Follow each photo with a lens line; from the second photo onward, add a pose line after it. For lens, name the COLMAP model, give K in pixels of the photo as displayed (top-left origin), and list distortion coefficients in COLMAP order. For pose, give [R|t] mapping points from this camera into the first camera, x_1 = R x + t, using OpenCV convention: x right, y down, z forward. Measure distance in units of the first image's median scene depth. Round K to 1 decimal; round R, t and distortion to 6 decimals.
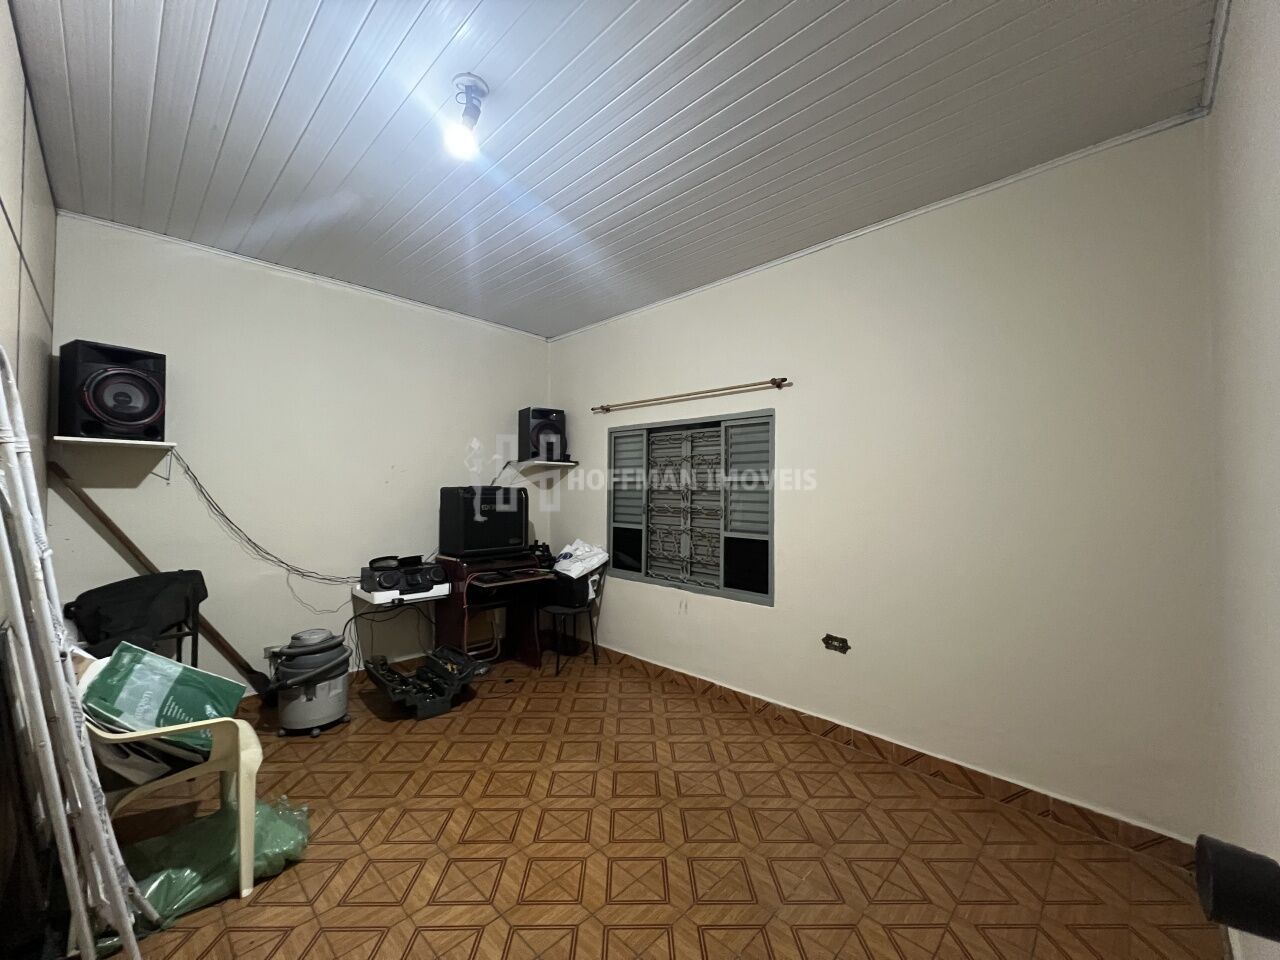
lens RADIAL K [[514.0, 0, 641.0], [0, 514.0, 481.4], [0, 0, 1]] dist [0.000434, -0.000582]
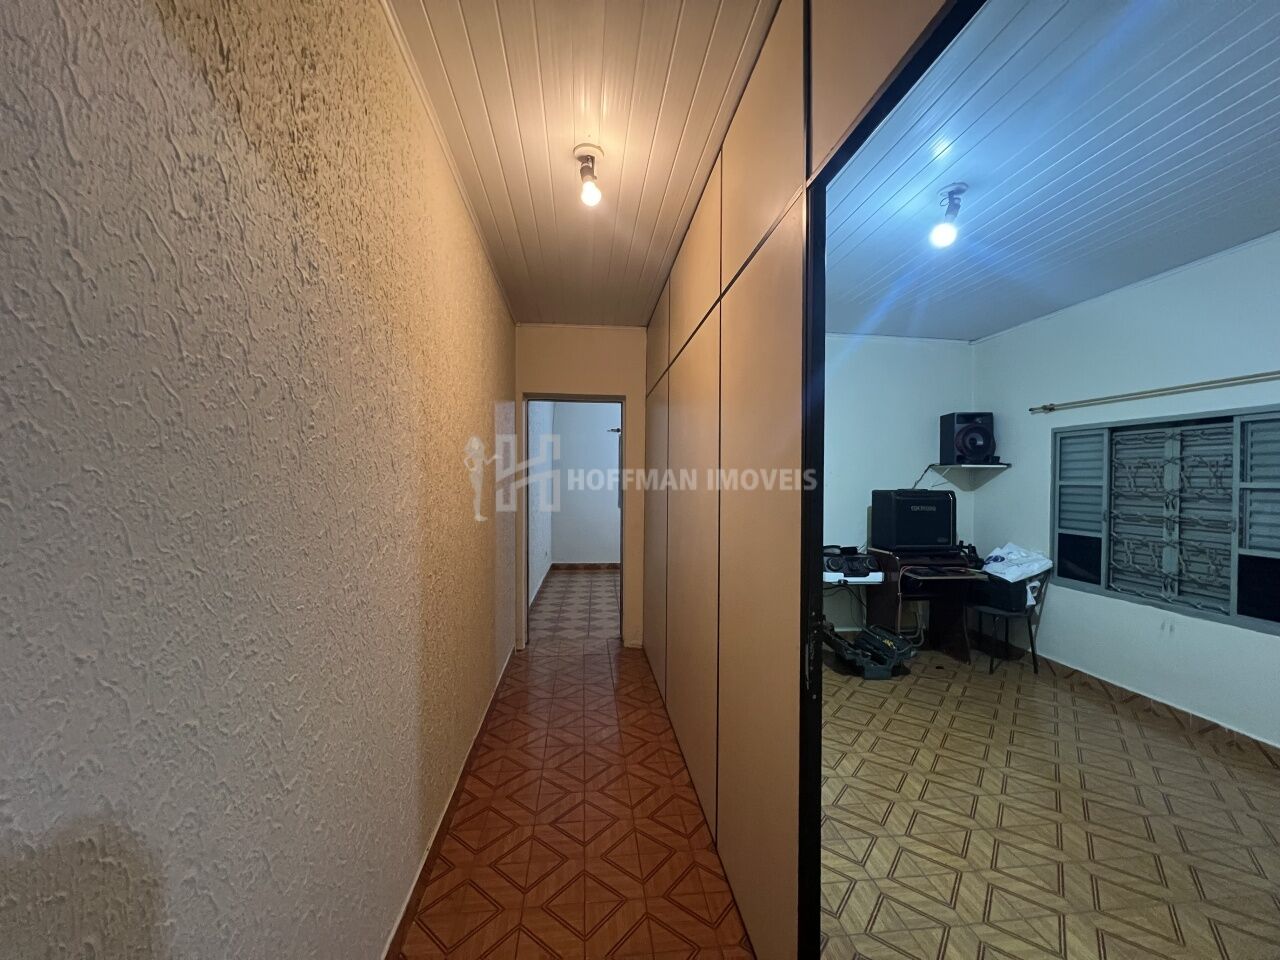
lens RADIAL K [[514.0, 0, 636.8], [0, 514.0, 482.2], [0, 0, 1]] dist [0.000434, -0.000582]
pose [[0.769867, 0.001544, -0.638203, -0.053416], [0.007606, 0.999904, 0.011593, -0.023967], [0.638159, -0.013779, 0.769781, -0.242792]]
